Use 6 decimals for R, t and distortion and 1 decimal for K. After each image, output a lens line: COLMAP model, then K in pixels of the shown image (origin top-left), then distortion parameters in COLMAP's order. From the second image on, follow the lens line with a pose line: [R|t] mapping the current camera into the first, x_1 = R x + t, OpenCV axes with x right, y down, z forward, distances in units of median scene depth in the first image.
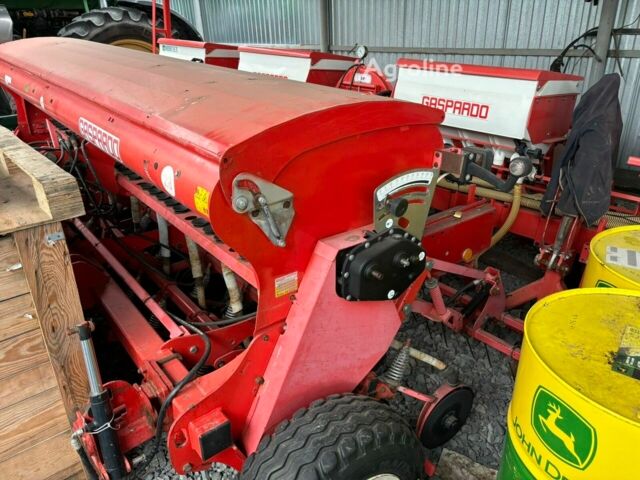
lens RADIAL K [[481.6, 0, 320.8], [0, 481.6, 243.8], [0, 0, 1]] dist [0.048824, -0.053729]
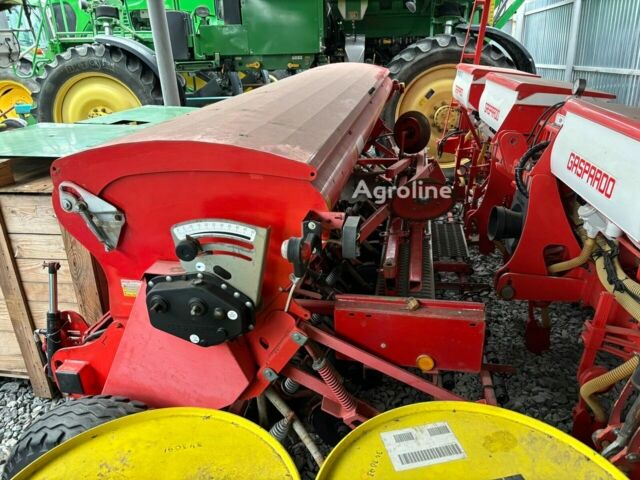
lens RADIAL K [[481.6, 0, 322.4], [0, 481.6, 244.6], [0, 0, 1]] dist [0.048824, -0.053729]
pose [[0.650574, 0.278699, -0.706456, 0.917804], [-0.300913, 0.948690, 0.097151, -0.237593], [0.697283, 0.149378, 0.701058, 0.457162]]
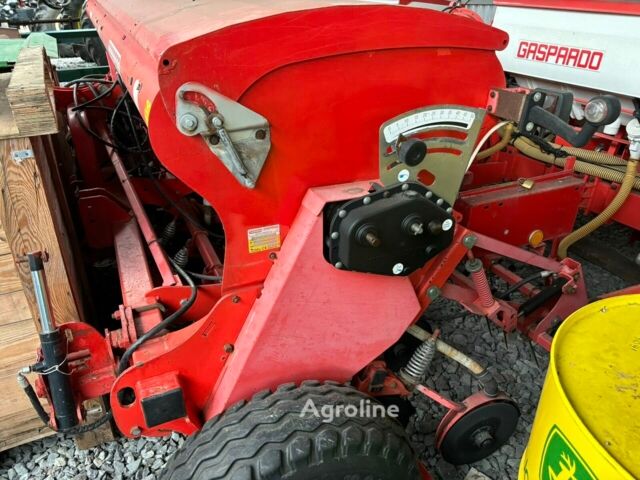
lens RADIAL K [[481.6, 0, 321.2], [0, 481.6, 244.8], [0, 0, 1]] dist [0.048824, -0.053729]
pose [[0.969236, 0.121898, -0.213826, 0.182020], [-0.110312, 0.991746, 0.065352, 0.029013], [0.220027, -0.039754, 0.974683, 0.210238]]
